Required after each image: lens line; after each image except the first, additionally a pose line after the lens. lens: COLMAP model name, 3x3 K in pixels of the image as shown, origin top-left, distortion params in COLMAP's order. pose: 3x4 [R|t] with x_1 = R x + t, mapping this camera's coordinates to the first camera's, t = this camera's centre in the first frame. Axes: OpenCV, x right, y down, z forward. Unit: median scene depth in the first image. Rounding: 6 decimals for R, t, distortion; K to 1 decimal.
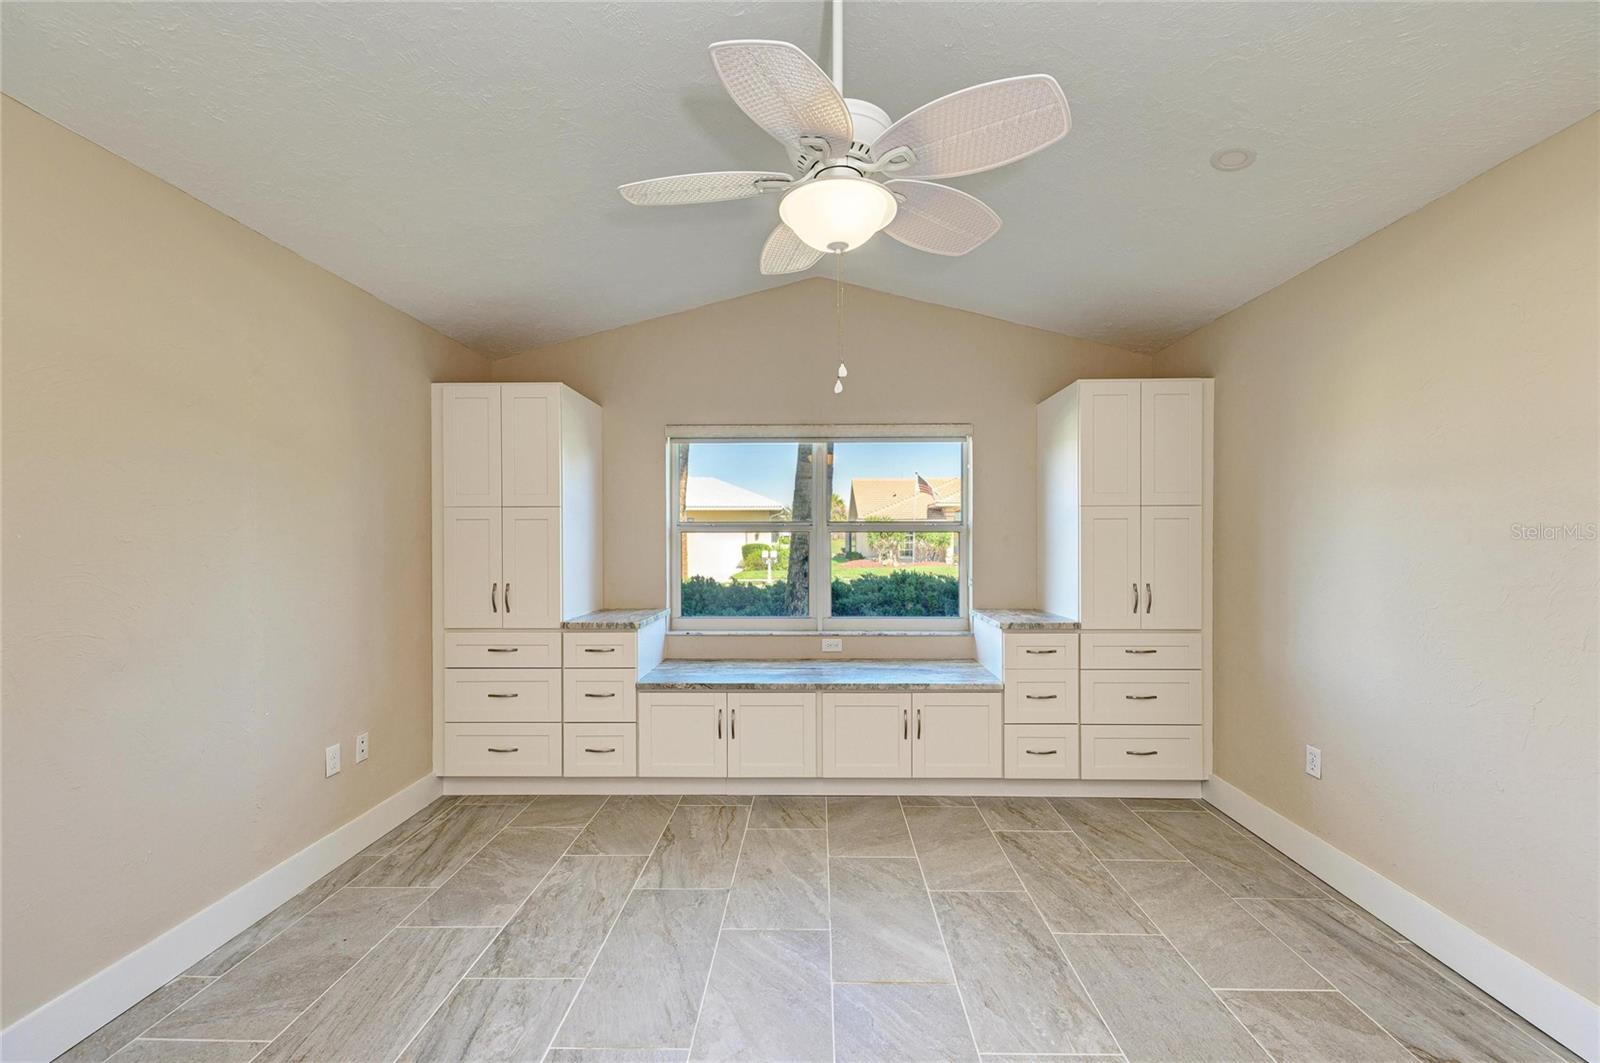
lens RADIAL K [[642.0, 0, 804.1], [0, 642.0, 547.2], [0, 0, 1]] dist [0.007991, -0.000083]
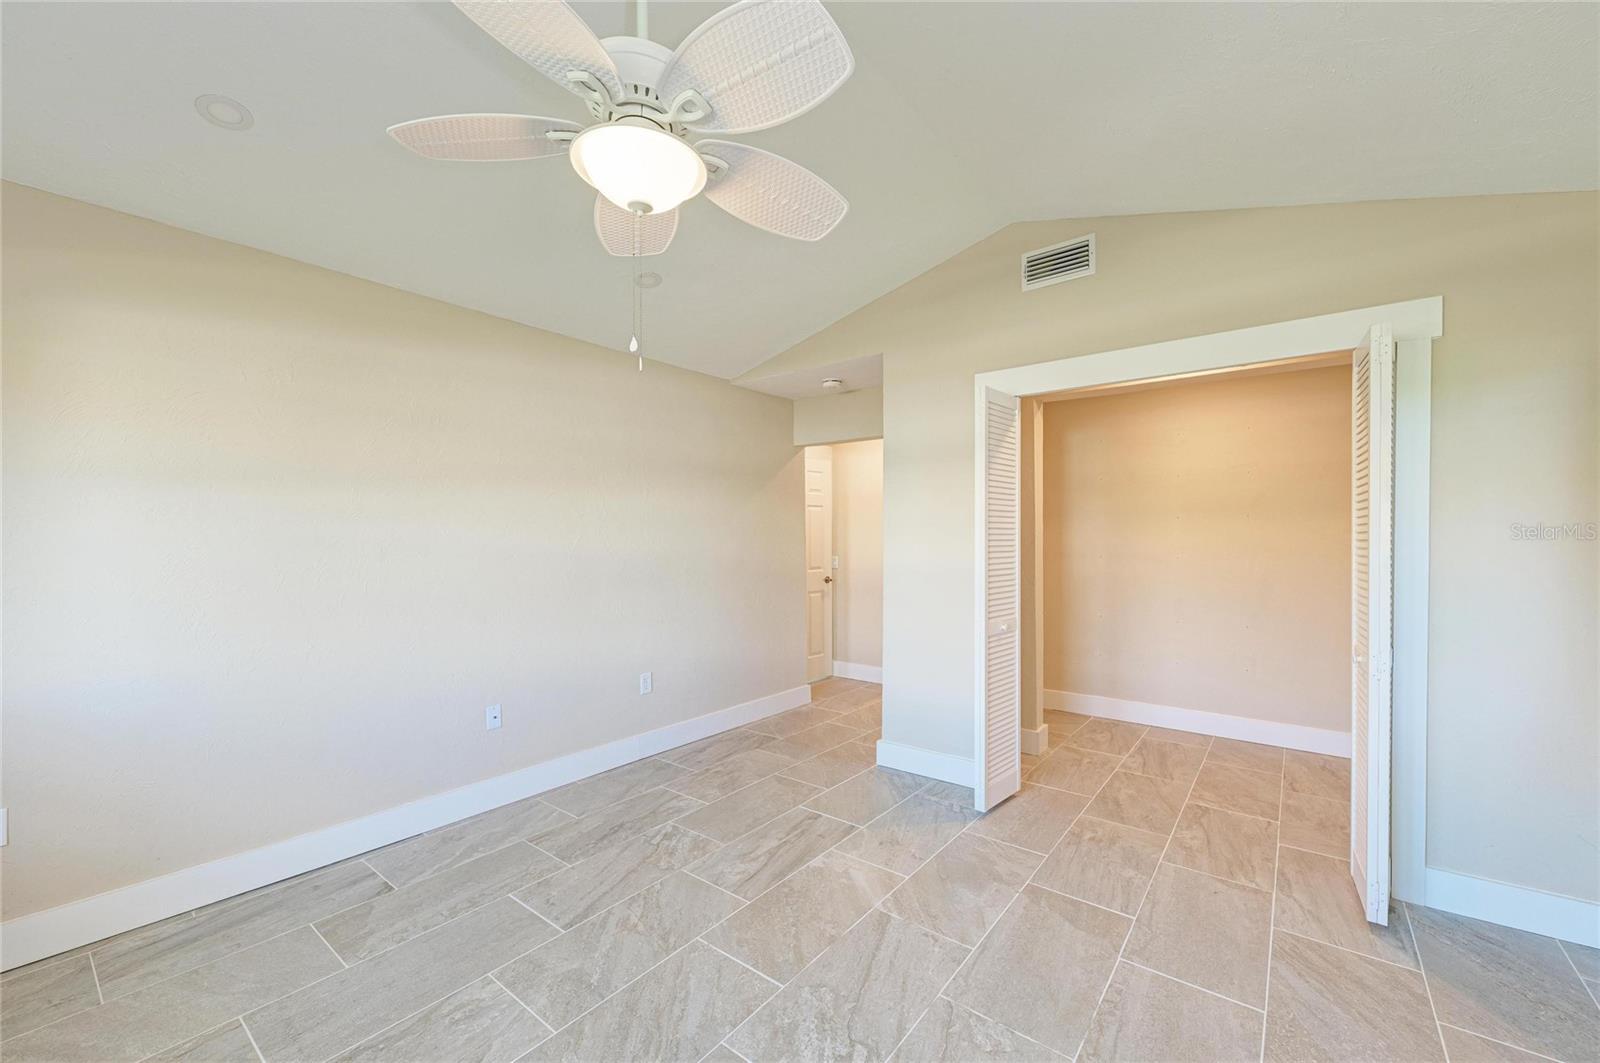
lens RADIAL K [[642.0, 0, 804.1], [0, 642.0, 547.2], [0, 0, 1]] dist [0.007991, -0.000083]
pose [[-0.799886, -0.005360, 0.600128, -1.342655], [0.006363, 0.999828, 0.017410, -0.035851], [-0.600118, 0.017744, -0.799715, 3.114913]]
